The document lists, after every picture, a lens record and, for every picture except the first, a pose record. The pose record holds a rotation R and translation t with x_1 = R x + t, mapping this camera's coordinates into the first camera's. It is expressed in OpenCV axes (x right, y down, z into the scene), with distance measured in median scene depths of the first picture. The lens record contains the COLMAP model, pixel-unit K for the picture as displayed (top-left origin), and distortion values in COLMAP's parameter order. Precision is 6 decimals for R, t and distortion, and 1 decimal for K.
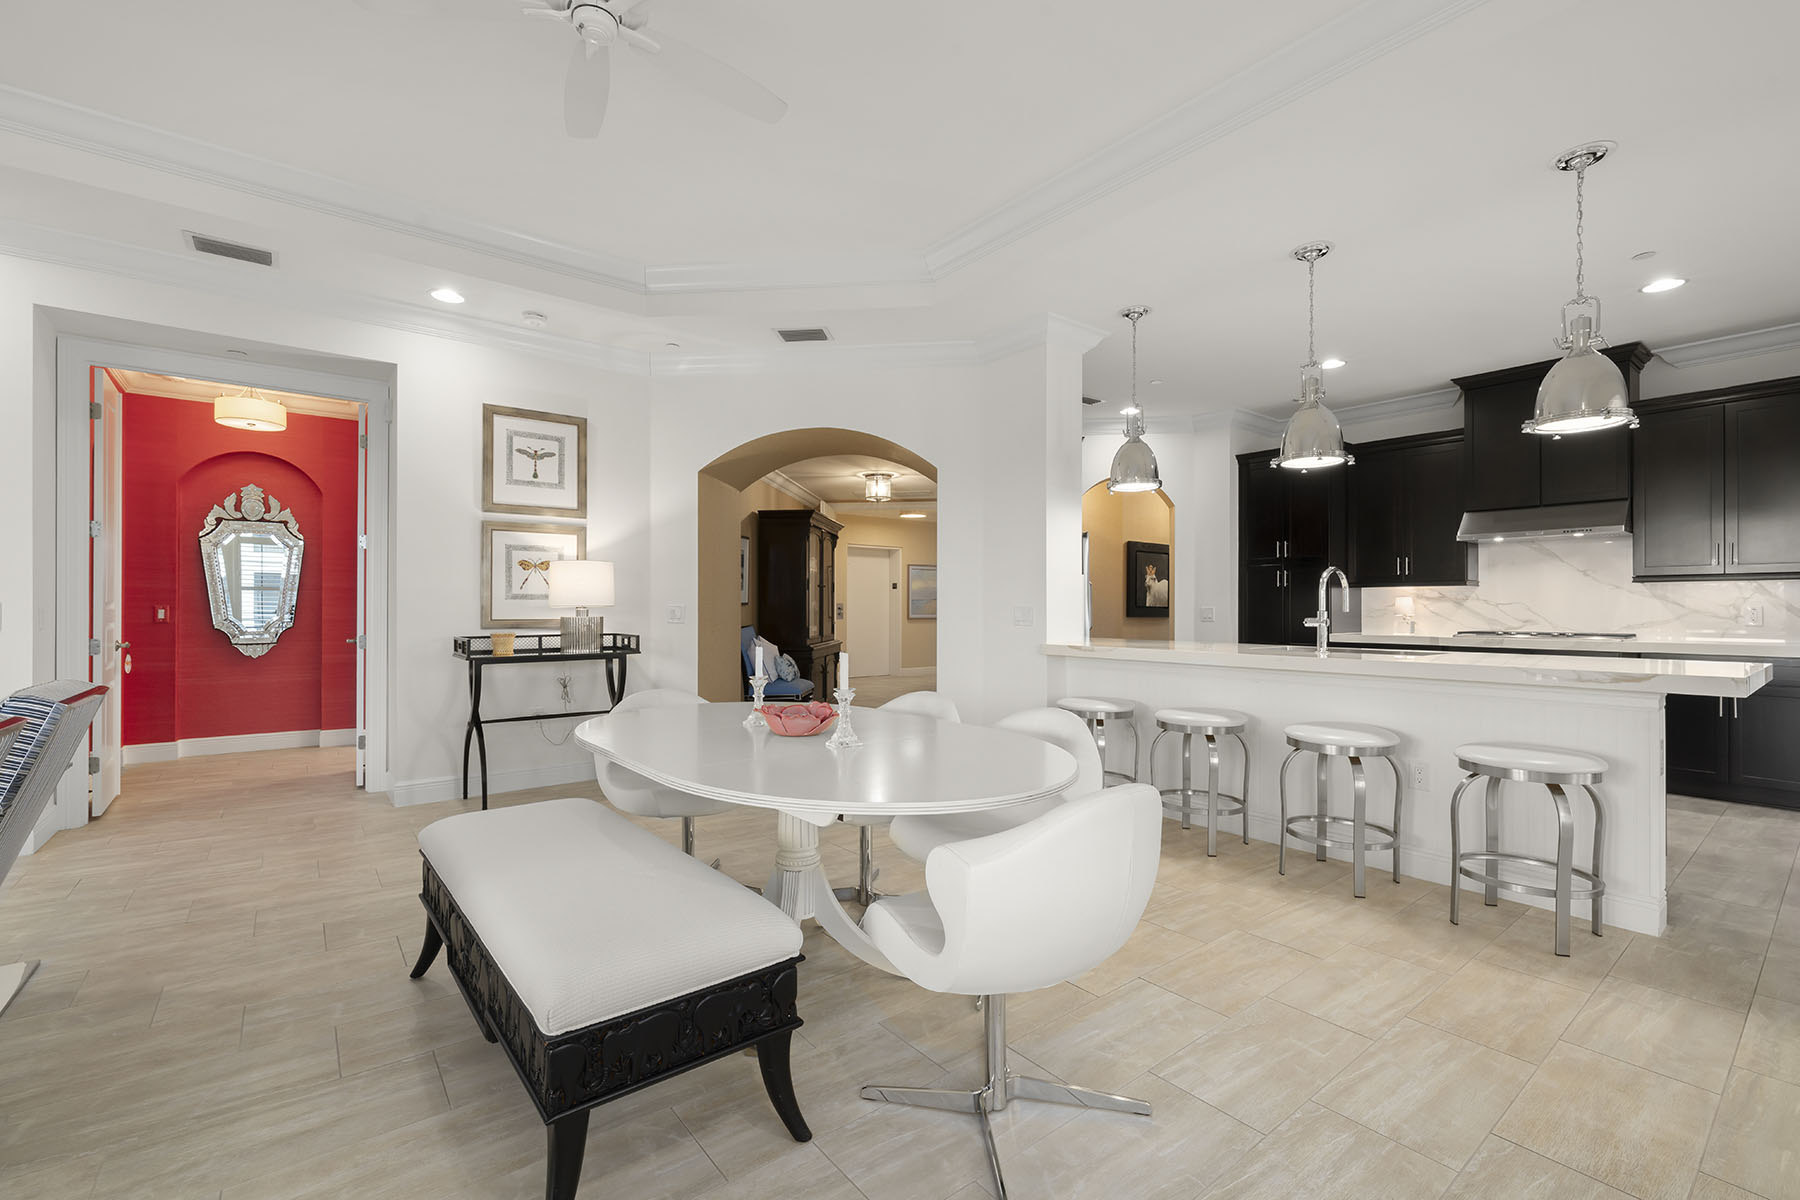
lens RADIAL K [[773.8, 0, 900.0], [0, 773.8, 600.0], [0, 0, 1]] dist [0.003226, 0.000274]
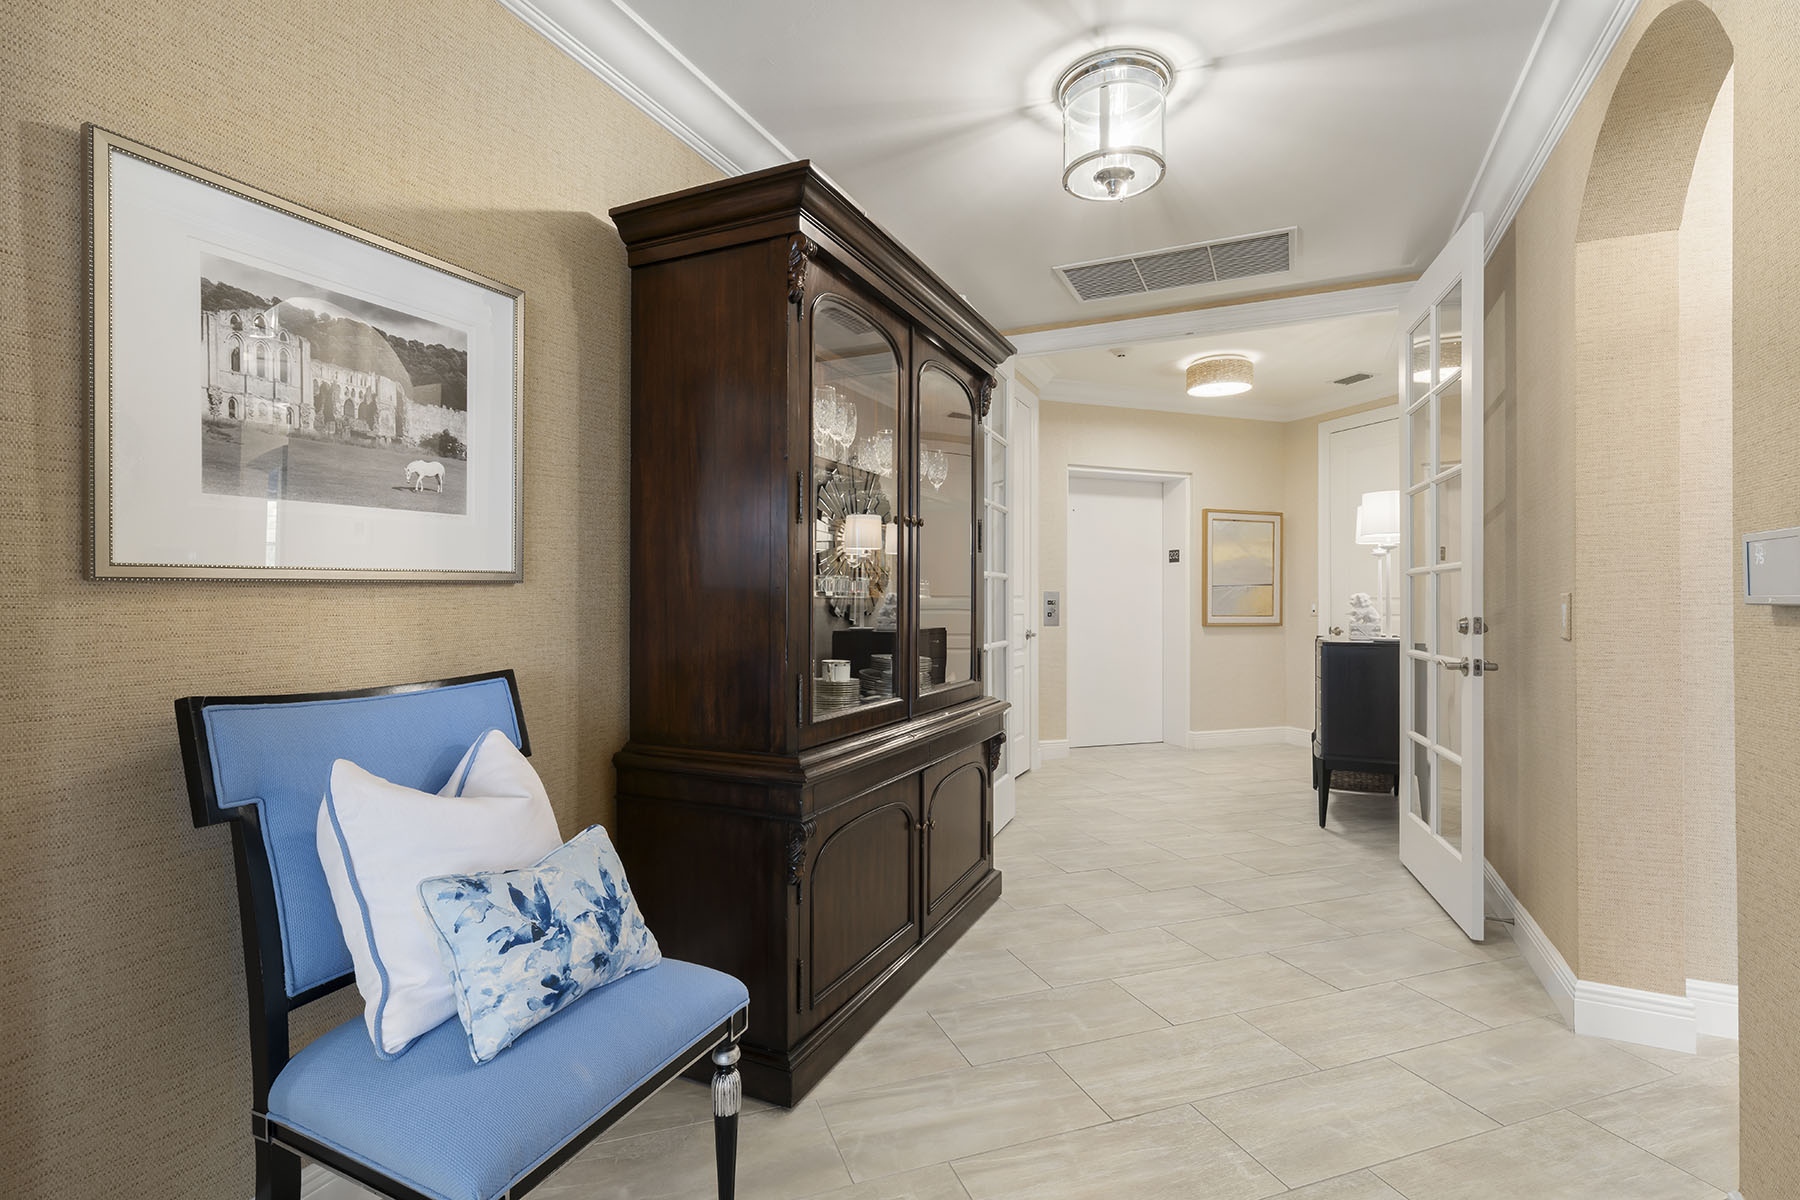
lens RADIAL K [[840.4, 0, 900.0], [0, 840.4, 600.0], [0, 0, 1]] dist [0.003633, 0.001128]
pose [[0.949853, 0.001363, -0.312694, -0.013606], [0.000564, 0.999981, 0.006072, 0.014065], [0.312697, -0.005944, 0.949834, 1.130358]]
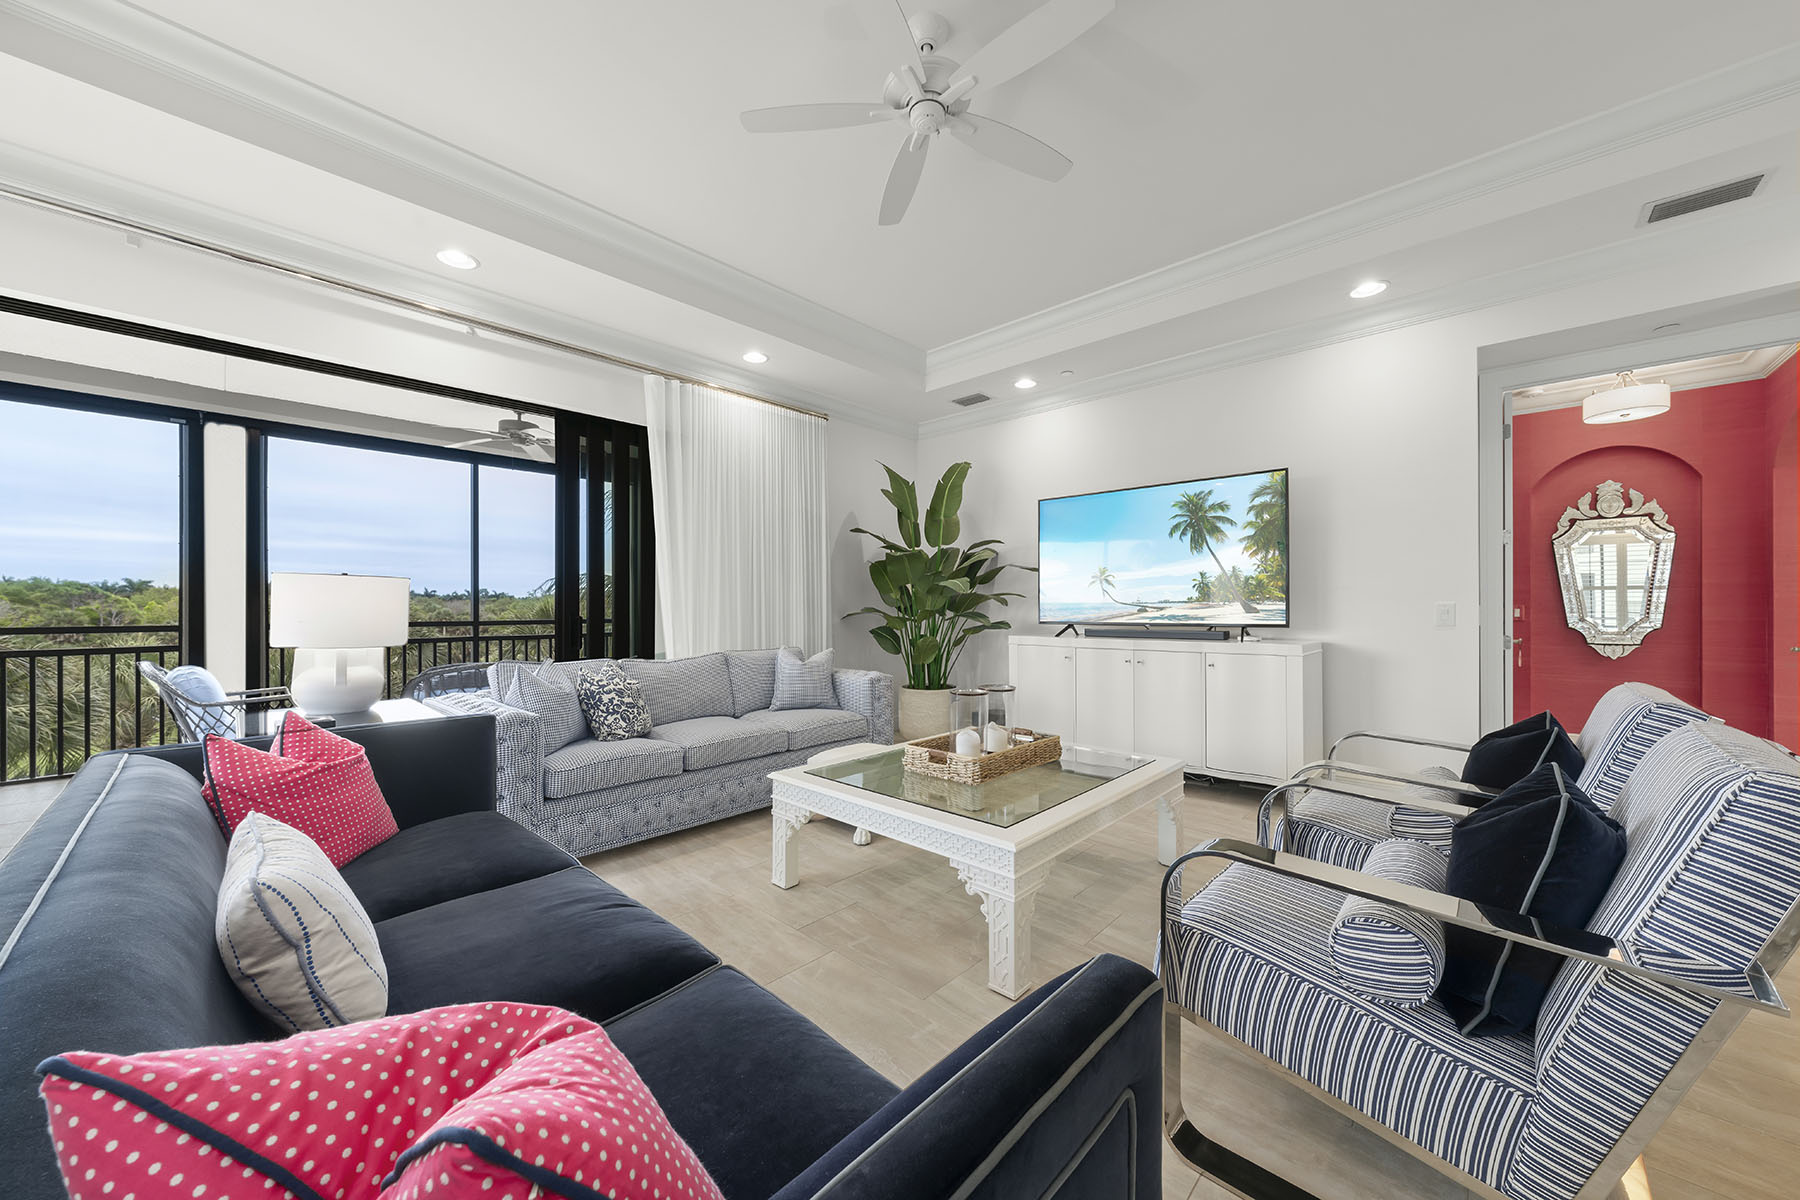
lens RADIAL K [[657.9, 0, 900.0], [0, 657.9, 600.0], [0, 0, 1]] dist [0.000045, 0.000112]
pose [[0.152996, -0.008481, -0.988190, -0.198157], [0.008720, 0.999936, -0.007231, -0.000809], [0.988188, -0.007511, 0.153060, -0.008101]]
